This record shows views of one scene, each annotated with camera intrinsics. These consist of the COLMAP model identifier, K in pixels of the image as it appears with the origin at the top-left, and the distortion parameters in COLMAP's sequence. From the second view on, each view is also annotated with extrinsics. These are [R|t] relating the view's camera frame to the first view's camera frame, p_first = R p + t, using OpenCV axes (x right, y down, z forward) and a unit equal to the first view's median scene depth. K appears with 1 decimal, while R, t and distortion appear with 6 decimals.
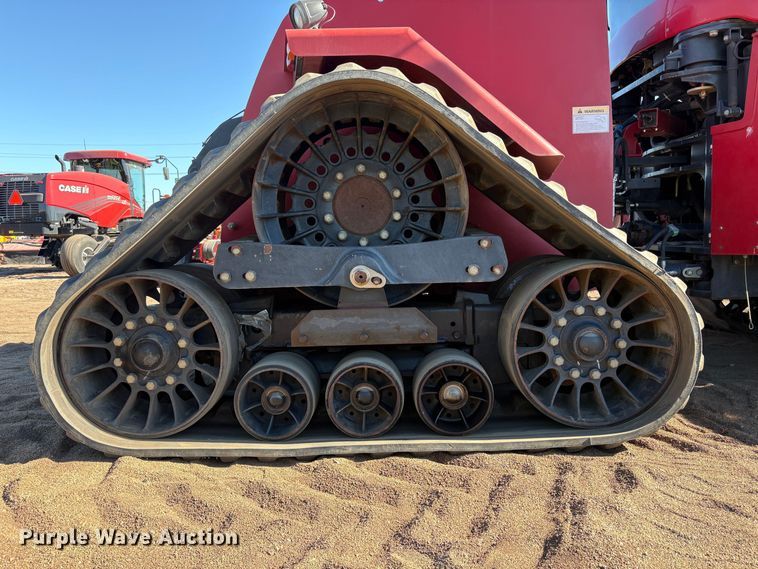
lens RADIAL K [[575.9, 0, 379.0], [0, 575.9, 284.5], [0, 0, 1]] dist [0.066039, -0.081117]
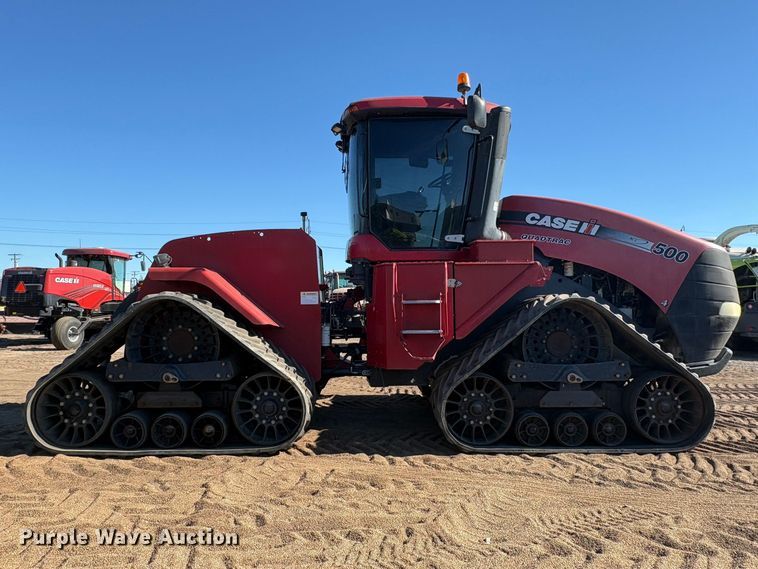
lens RADIAL K [[529.1, 0, 379.0], [0, 529.1, 284.5], [0, 0, 1]] dist [-0.035441, 0.030526]
pose [[0.998483, 0.024326, 0.049397, 0.656904], [-0.017991, 0.992011, -0.124860, -0.127975], [-0.052039, 0.123781, 0.990944, -1.119898]]
